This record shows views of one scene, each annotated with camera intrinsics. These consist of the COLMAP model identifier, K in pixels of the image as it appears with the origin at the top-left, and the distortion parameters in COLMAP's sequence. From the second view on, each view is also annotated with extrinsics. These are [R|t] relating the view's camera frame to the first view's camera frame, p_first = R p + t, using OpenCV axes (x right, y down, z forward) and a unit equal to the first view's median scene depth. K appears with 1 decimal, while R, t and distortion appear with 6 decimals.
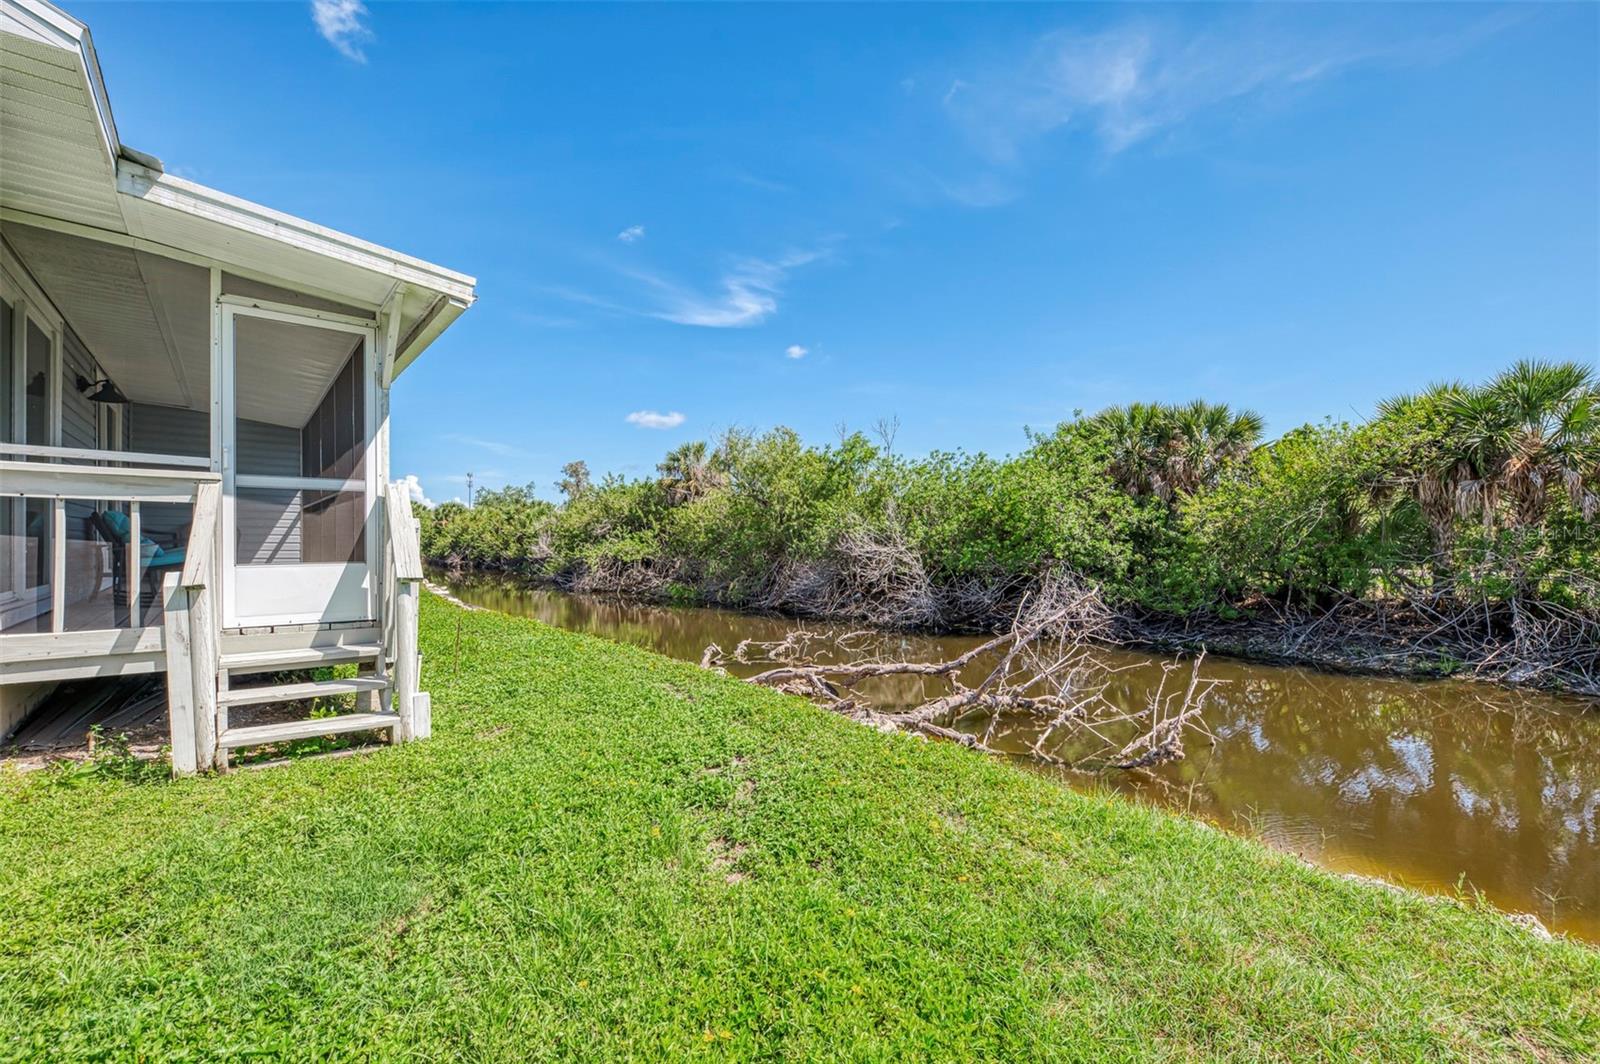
lens RADIAL K [[678.5, 0, 794.7], [0, 678.5, 540.6], [0, 0, 1]] dist [0.014905, -0.000377]
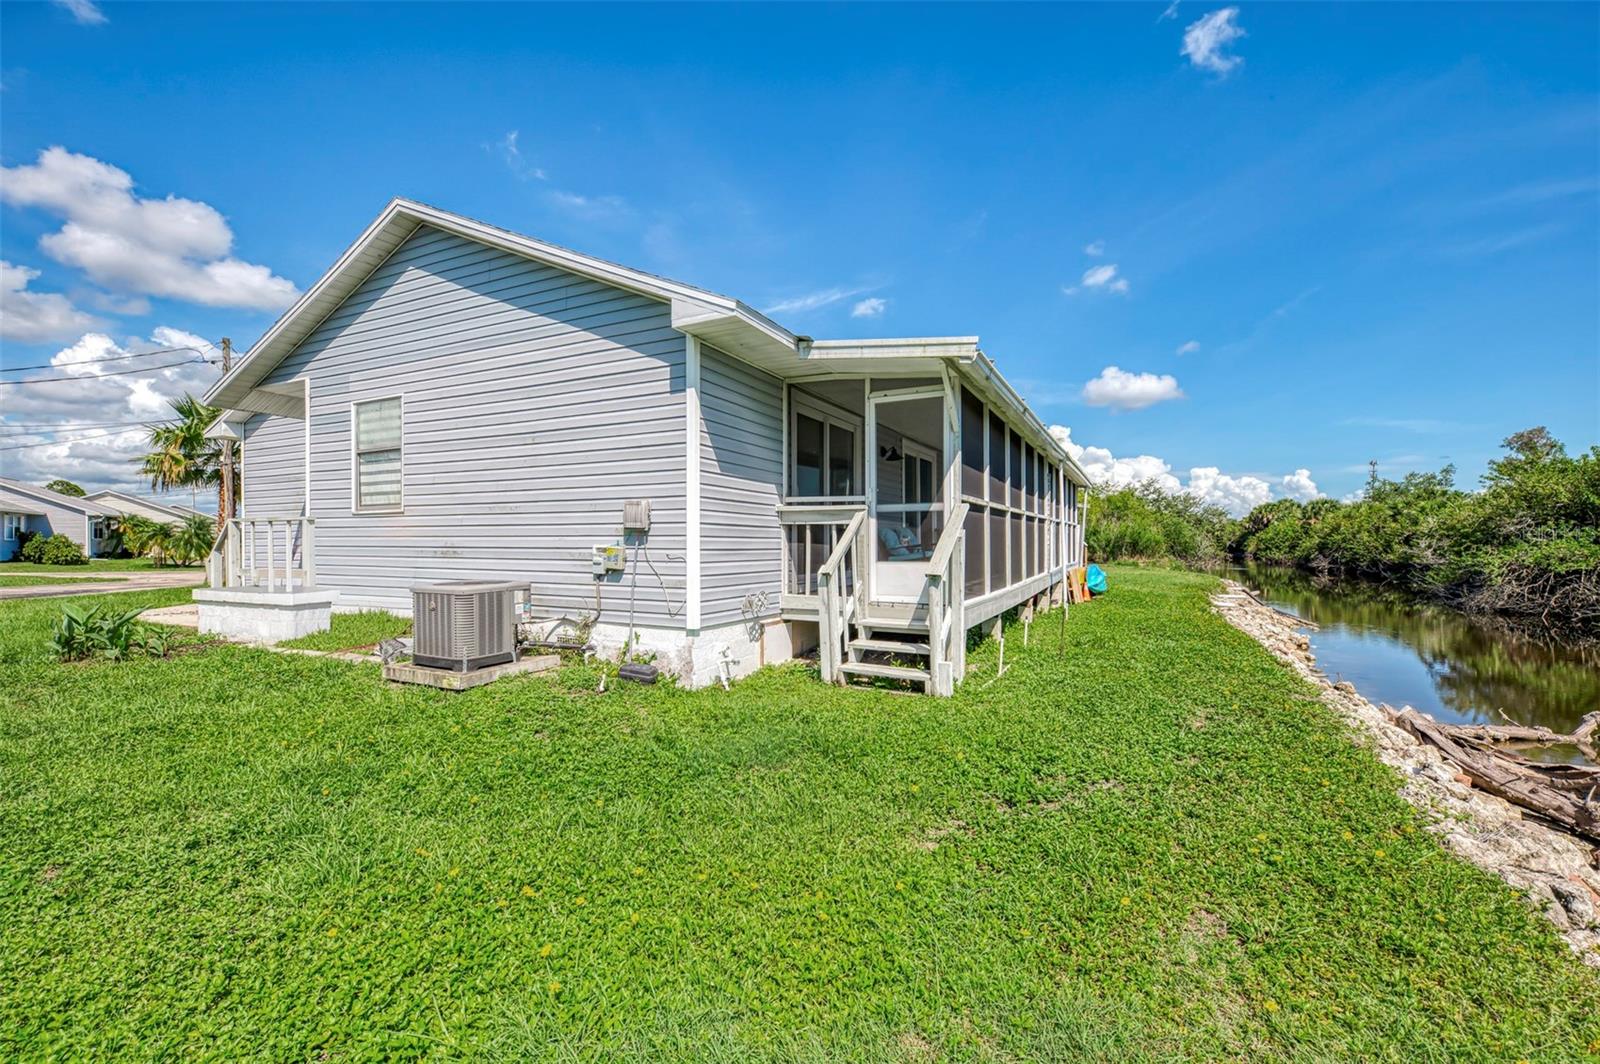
lens RADIAL K [[678.5, 0, 794.7], [0, 678.5, 540.6], [0, 0, 1]] dist [0.014905, -0.000377]
pose [[0.401867, -0.004580, -0.915687, 0.093255], [0.003553, 0.999988, -0.003442, -0.001580], [0.915691, -0.001870, 0.401878, 0.034118]]
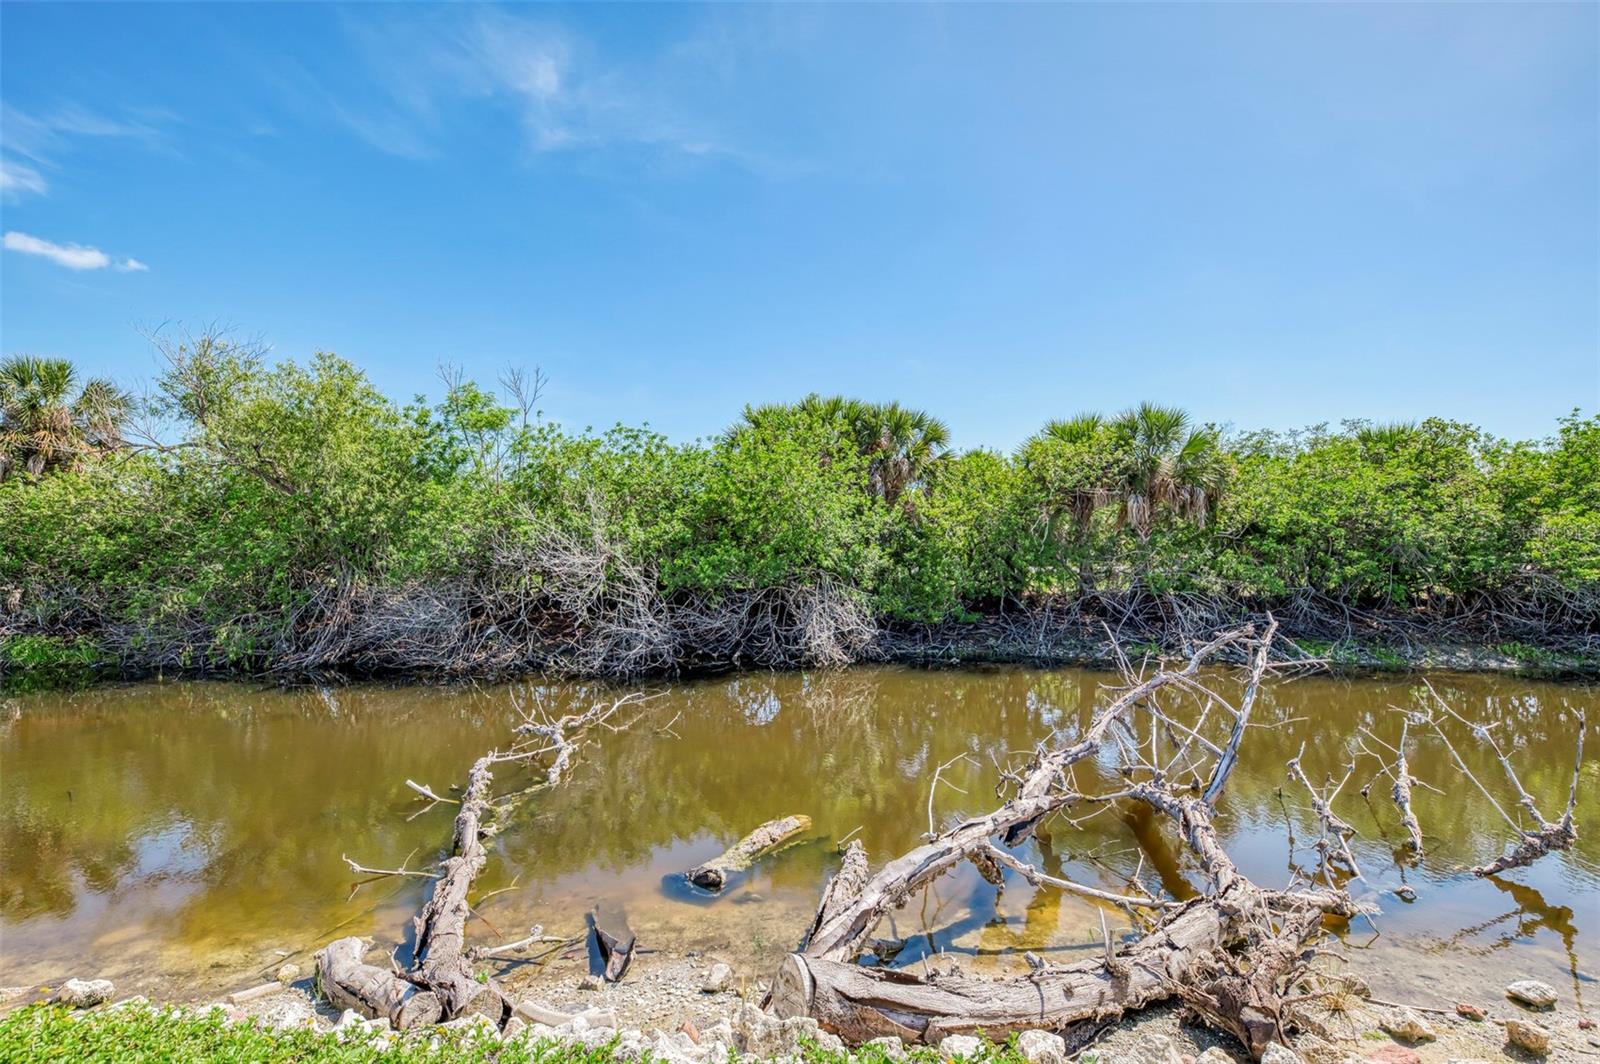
lens RADIAL K [[679.3, 0, 801.3], [0, 679.3, 540.4], [0, 0, 1]] dist [0.018291, -0.006934]
pose [[0.703829, -0.001871, 0.710367, -0.155315], [0.004306, 0.999989, -0.001632, -0.003671], [-0.710356, 0.004208, 0.703830, 0.298432]]
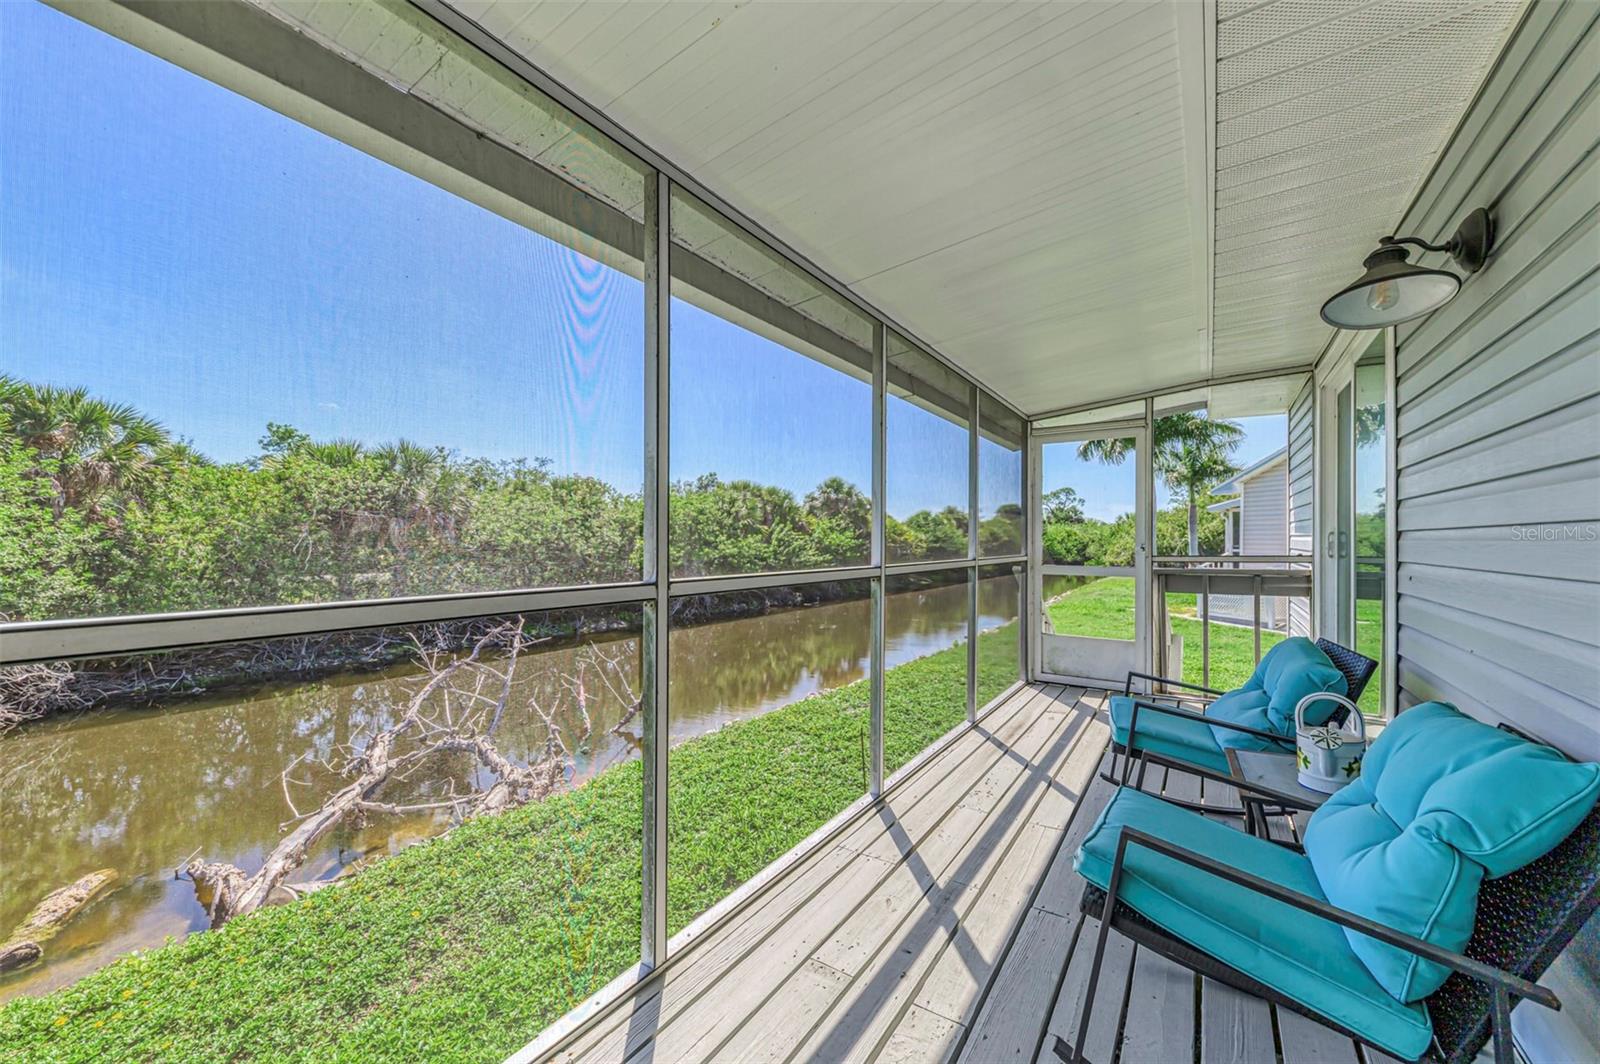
lens RADIAL K [[624.2, 0, 797.9], [0, 624.2, 536.4], [0, 0, 1]] dist [0.019915, -0.007108]
pose [[-0.289154, 0.003595, 0.957276, -0.270829], [-0.001637, 0.999990, -0.004250, -0.022811], [-0.957281, -0.002796, -0.289145, 0.301875]]
